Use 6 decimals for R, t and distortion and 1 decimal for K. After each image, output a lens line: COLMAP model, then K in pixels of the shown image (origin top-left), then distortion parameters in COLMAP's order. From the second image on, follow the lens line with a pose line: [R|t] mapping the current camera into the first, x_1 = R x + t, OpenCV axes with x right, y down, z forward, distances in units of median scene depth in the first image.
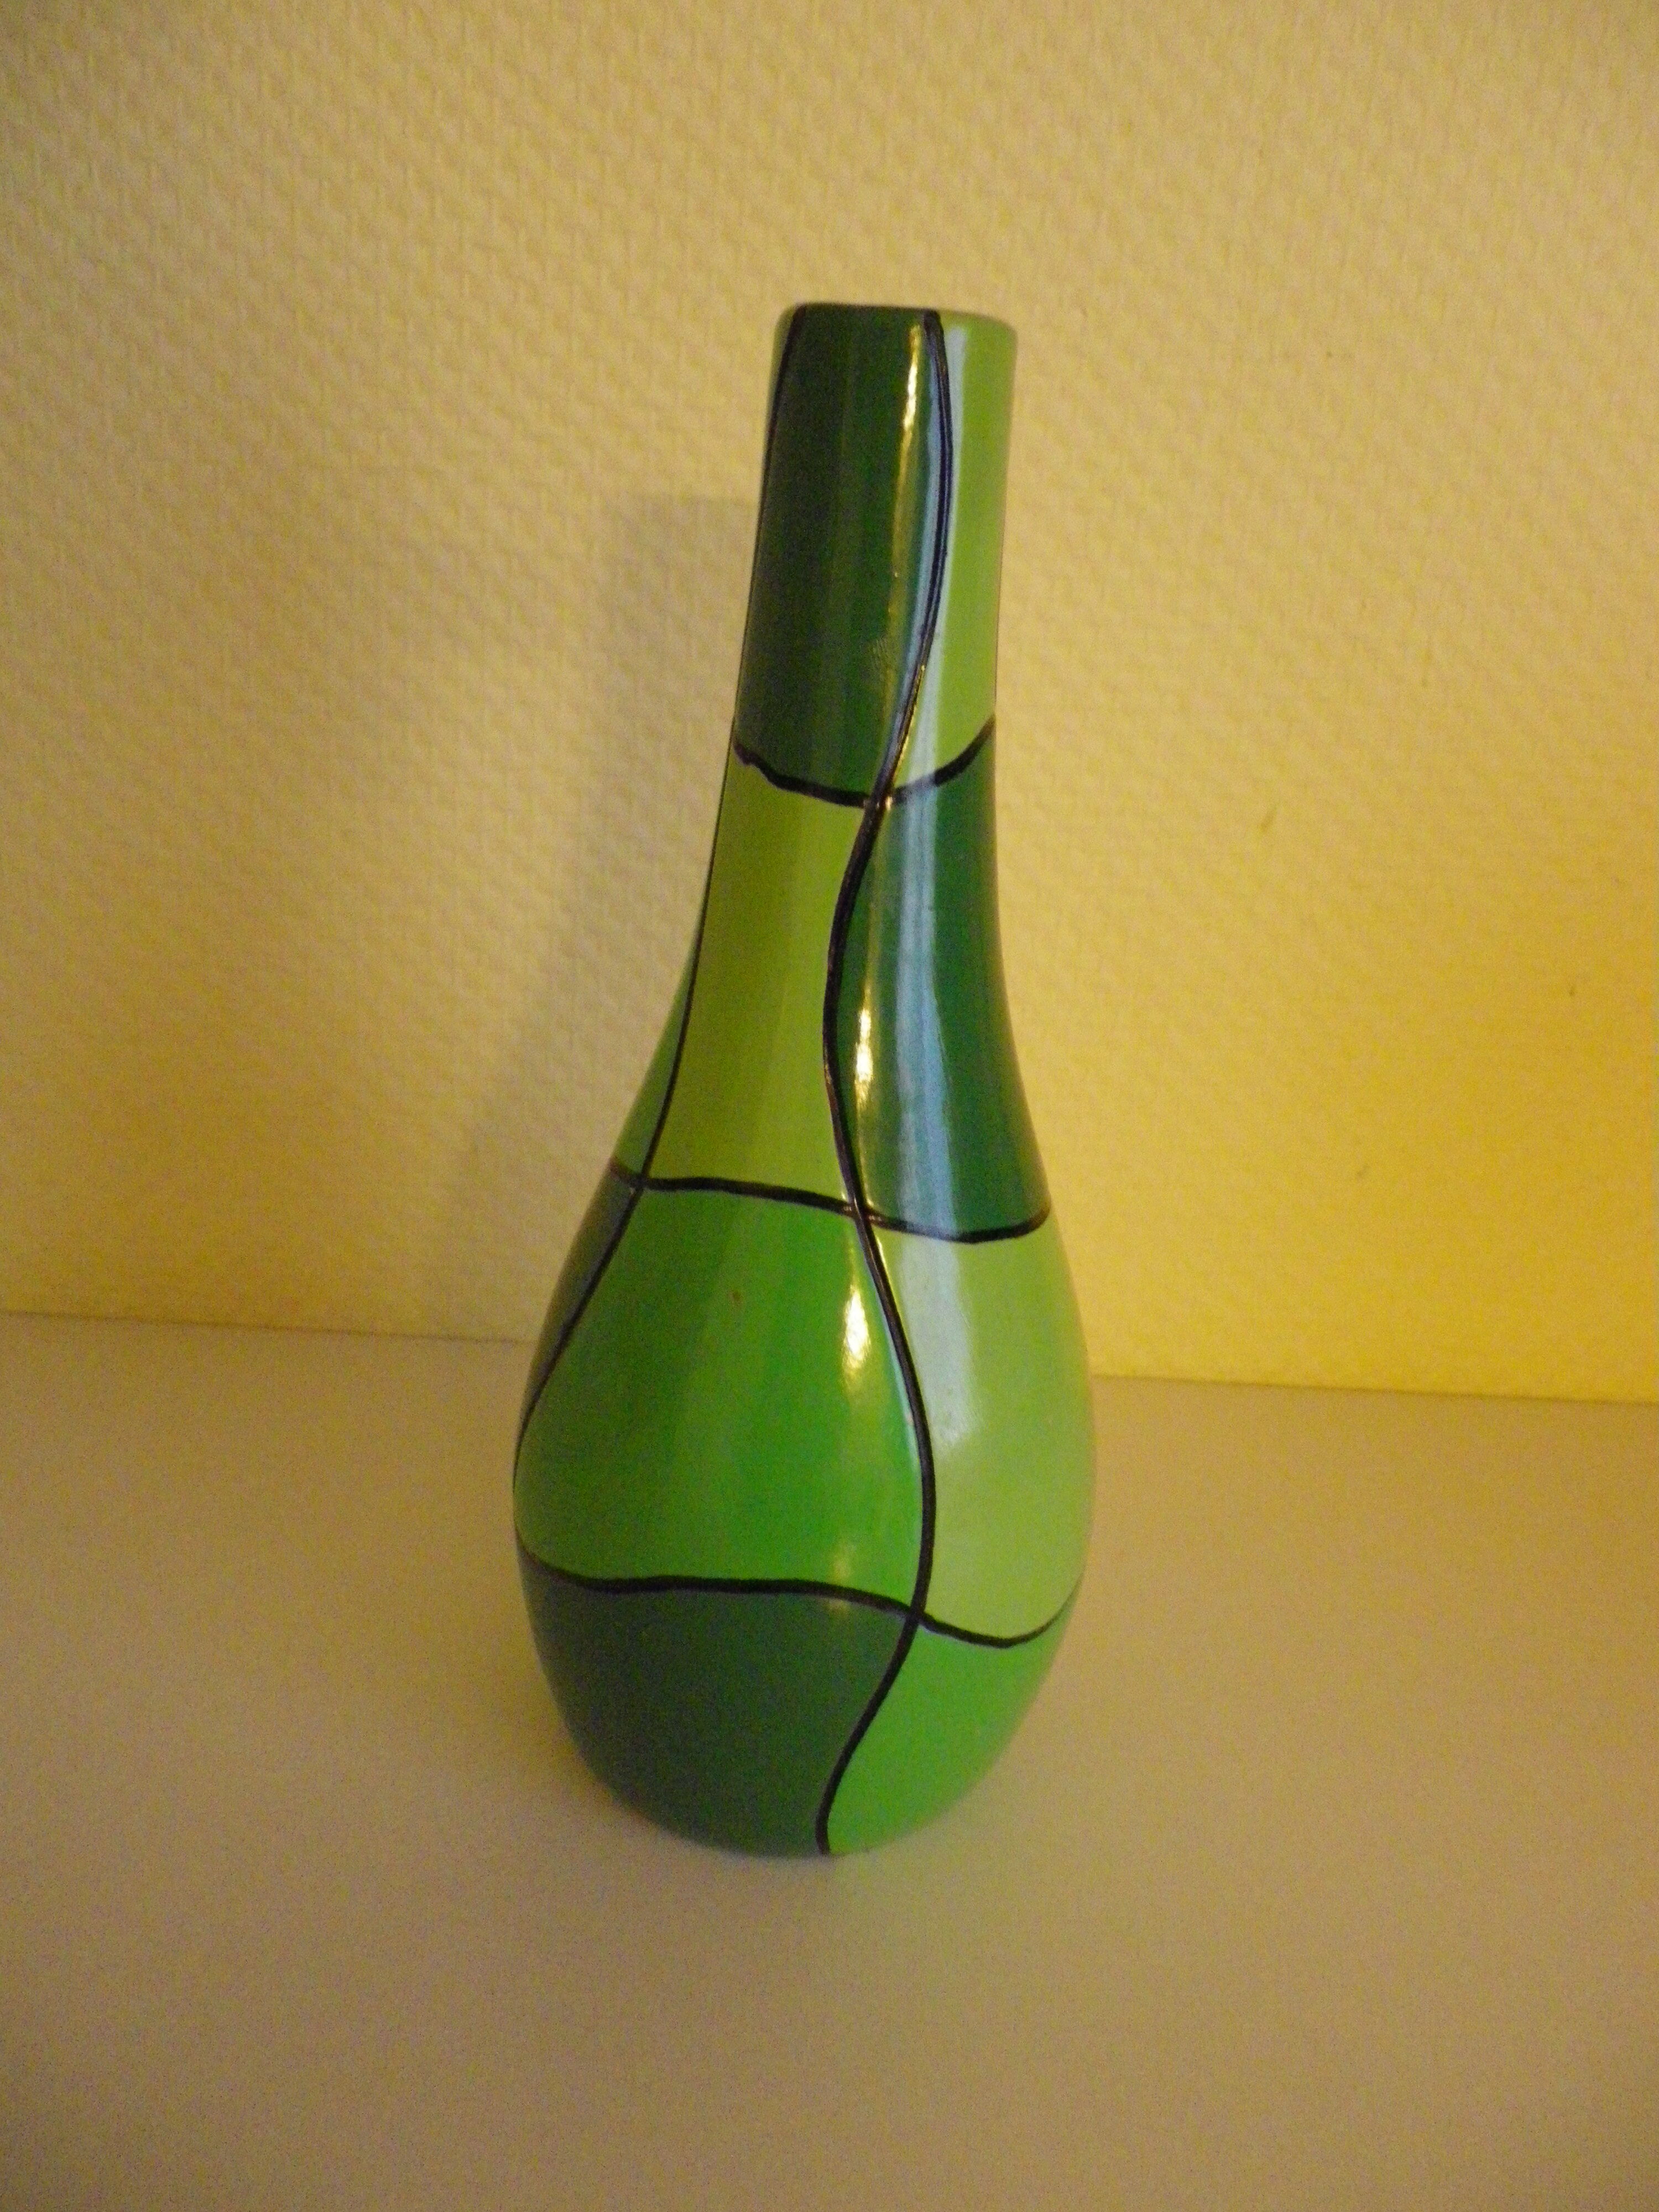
lens RADIAL K [[1634.1, 0, 955.9], [0, 1634.1, 1115.8], [0, 0, 1]] dist [-0.037641, 0.042609]
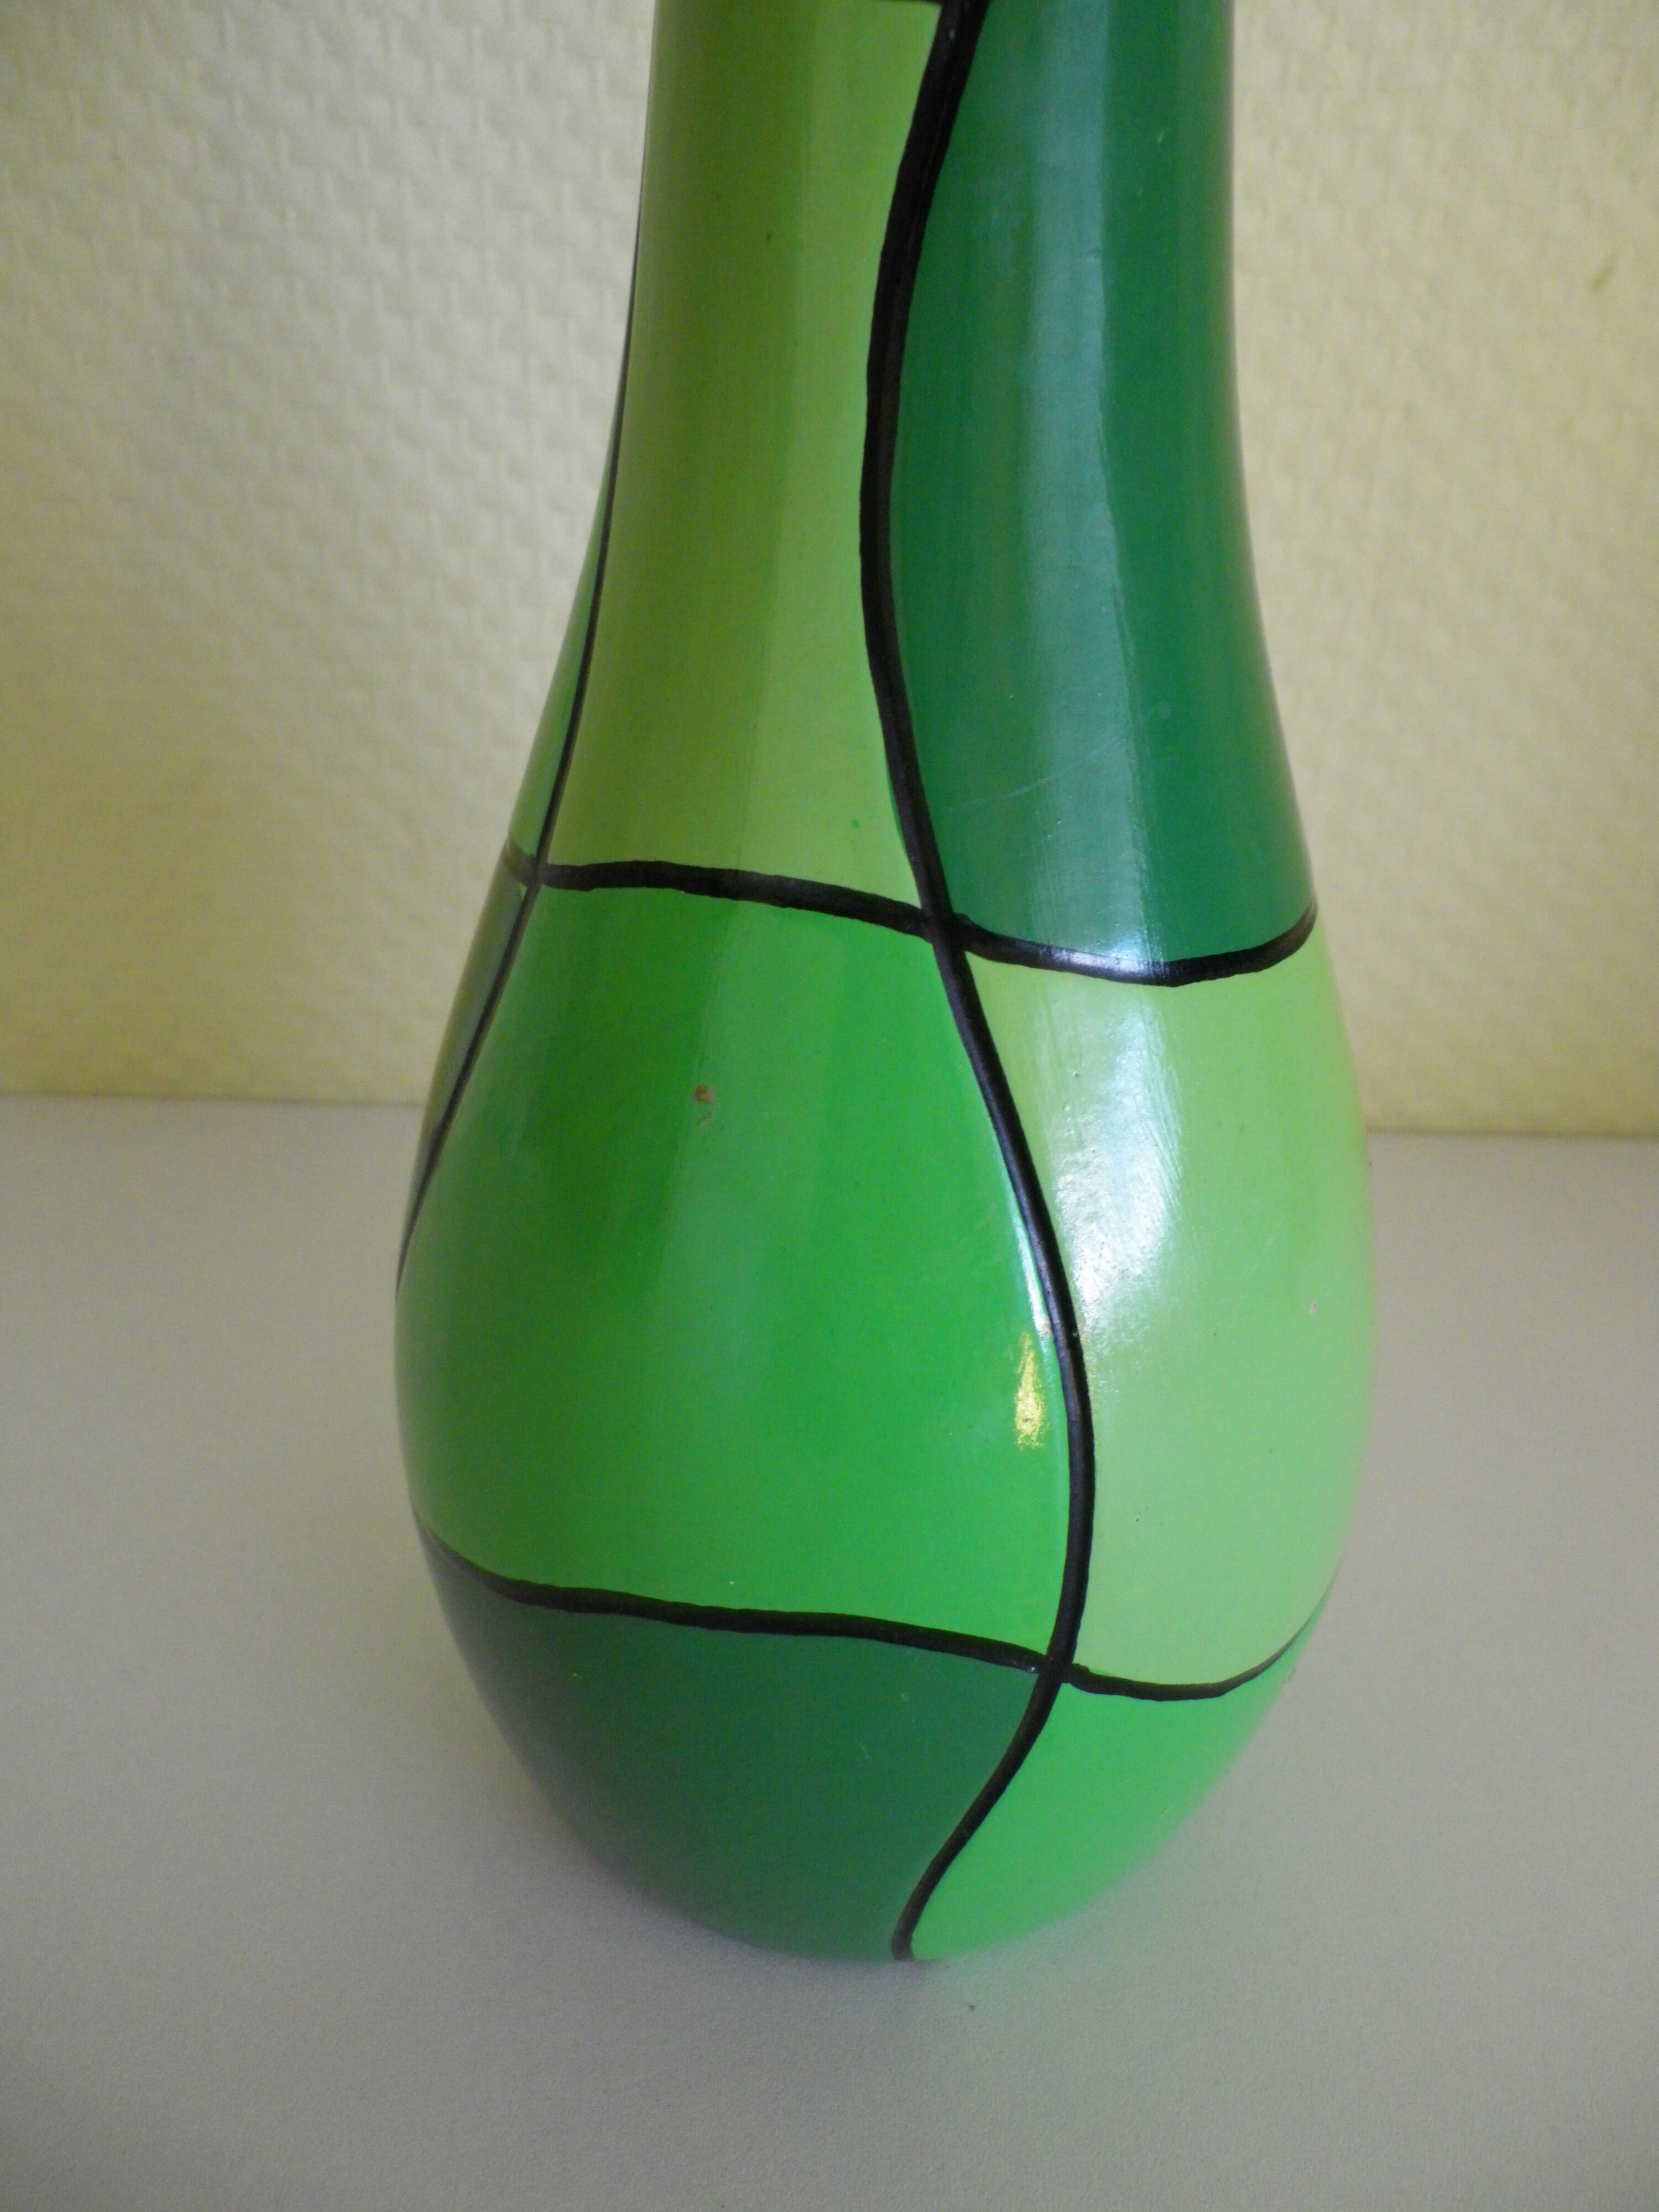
lens RADIAL K [[1693.8, 0, 926.6], [0, 1693.8, 1133.0], [0, 0, 1]] dist [-0.001209, 0.000915]
pose [[0.996090, 0.000156, -0.088340, -0.017032], [0.015338, 0.984506, 0.174678, 0.028042], [0.086999, -0.175350, 0.980655, 0.440723]]
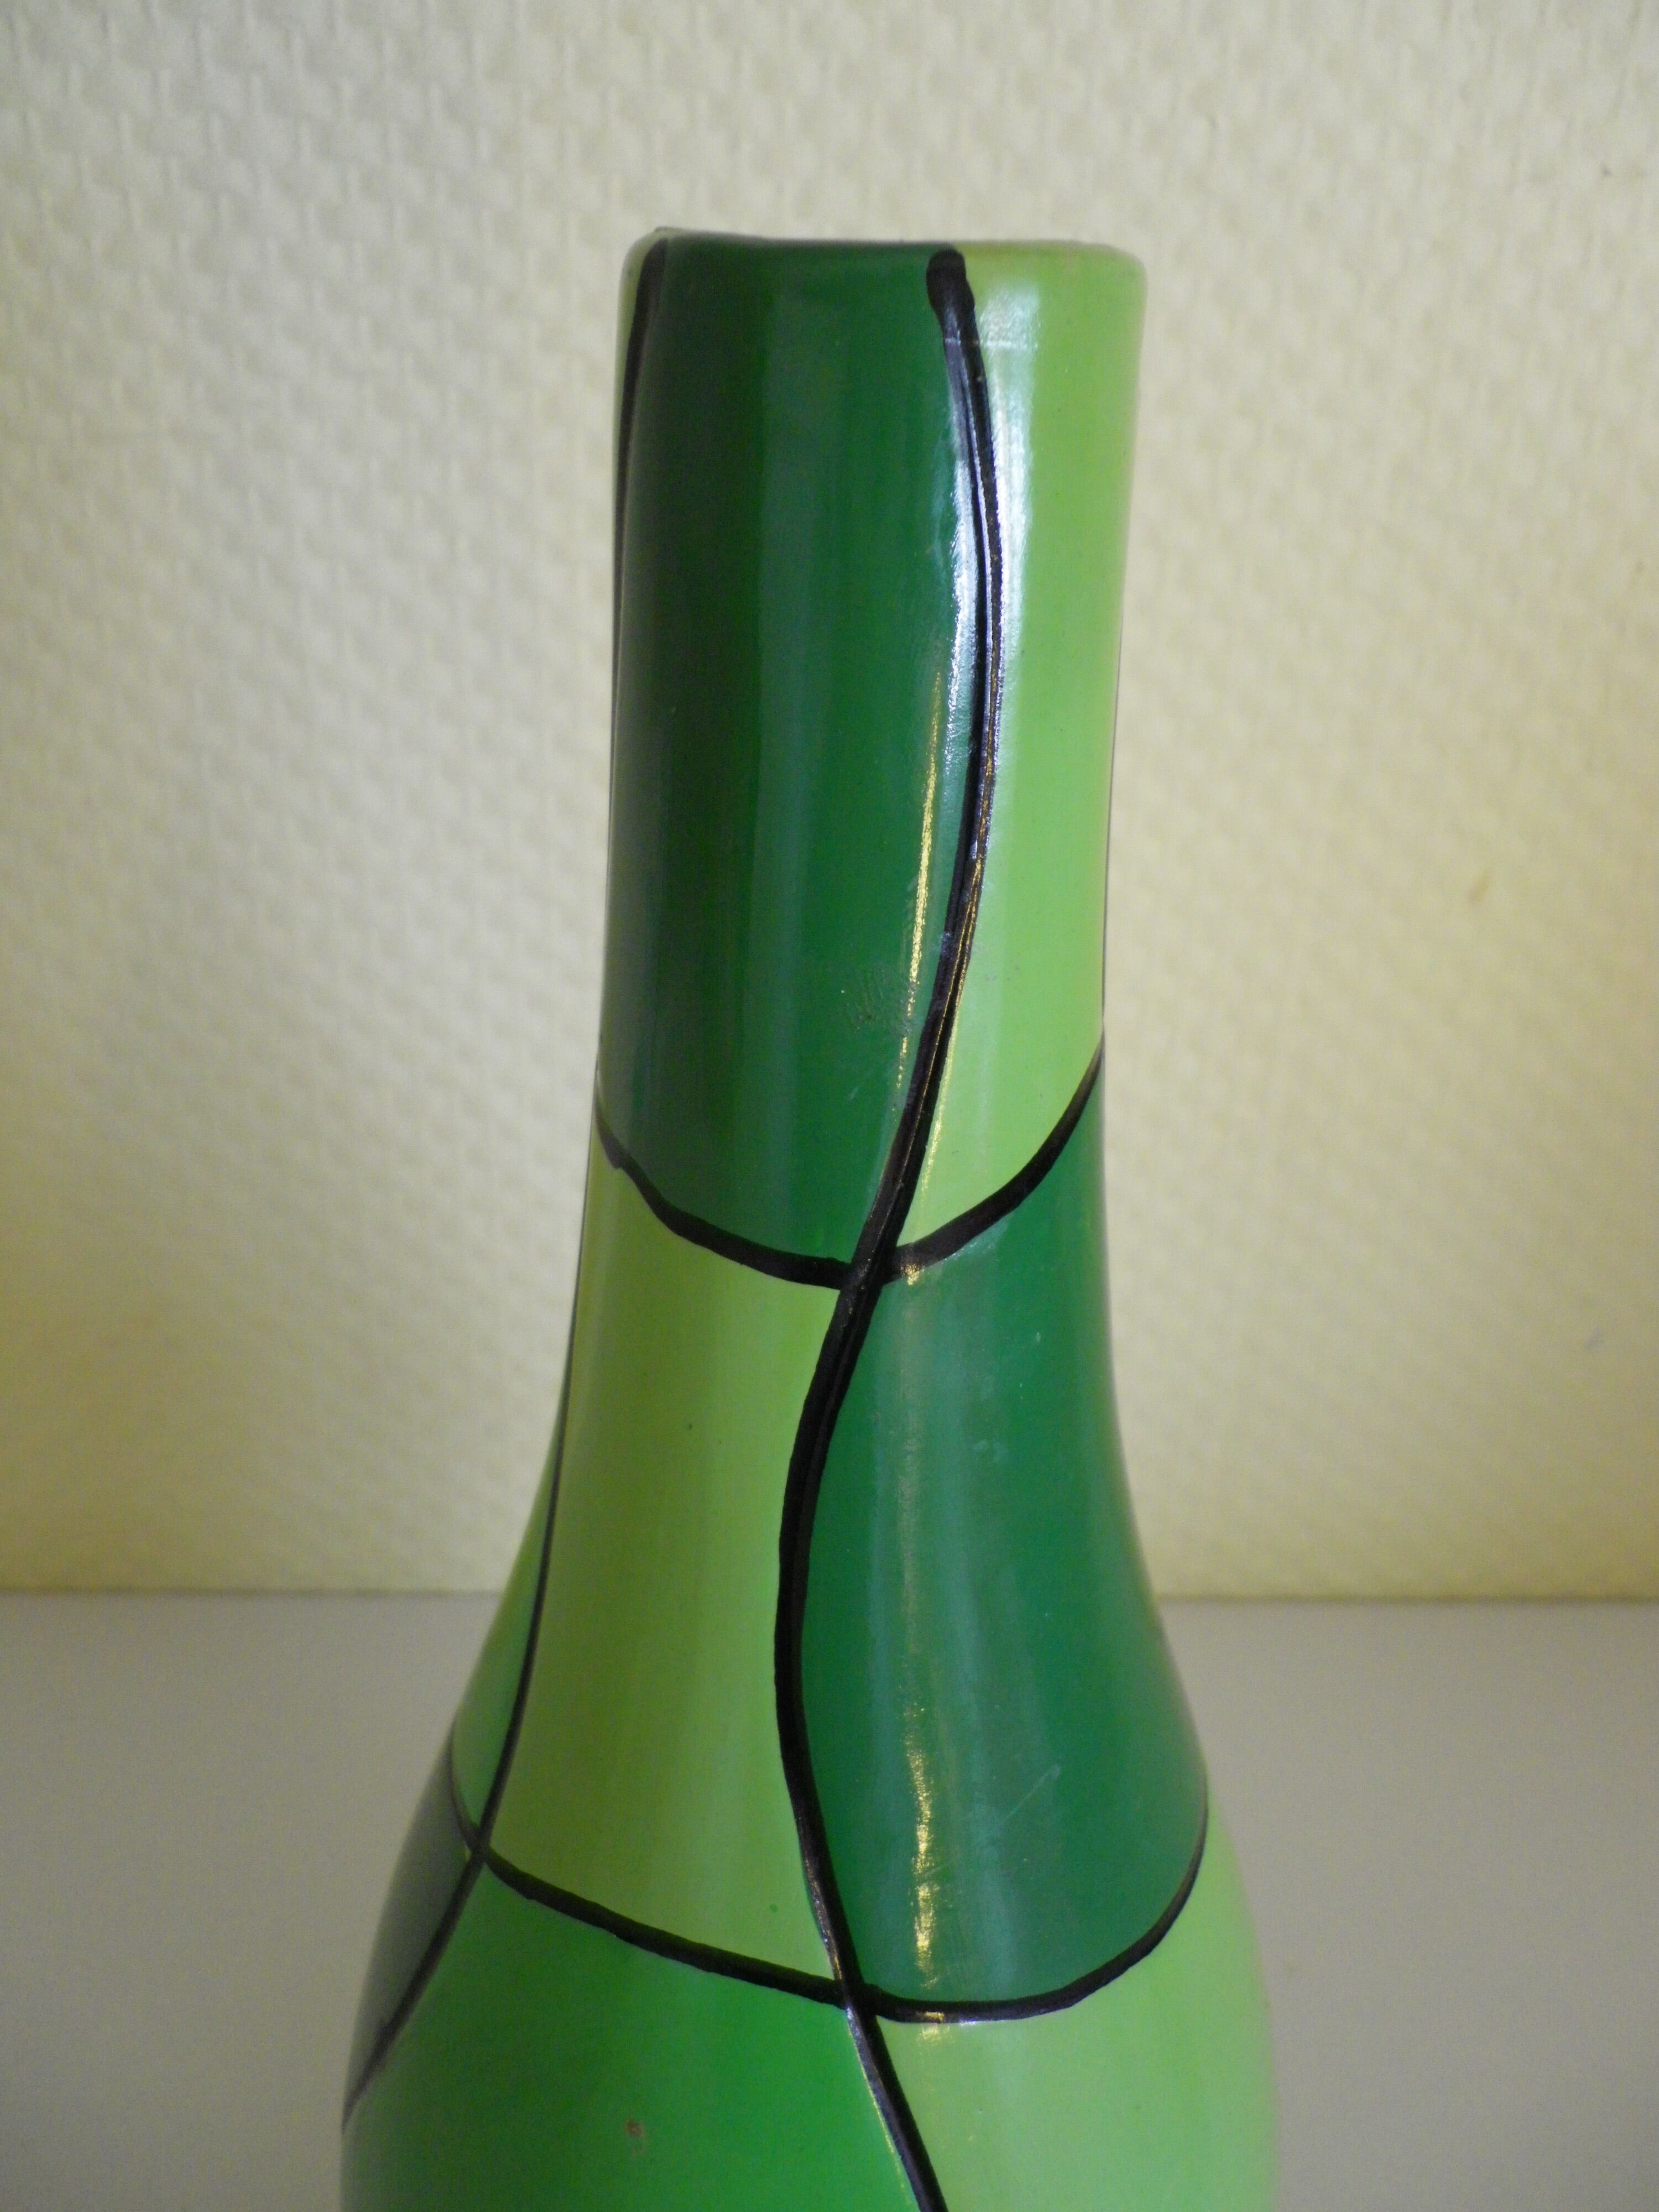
lens RADIAL K [[1693.8, 0, 926.6], [0, 1693.8, 1133.0], [0, 0, 1]] dist [-0.001209, 0.000915]
pose [[0.998049, -0.018117, -0.059747, 0.002507], [0.024509, 0.993843, 0.108051, -0.255857], [0.057421, -0.109304, 0.992348, 0.433282]]
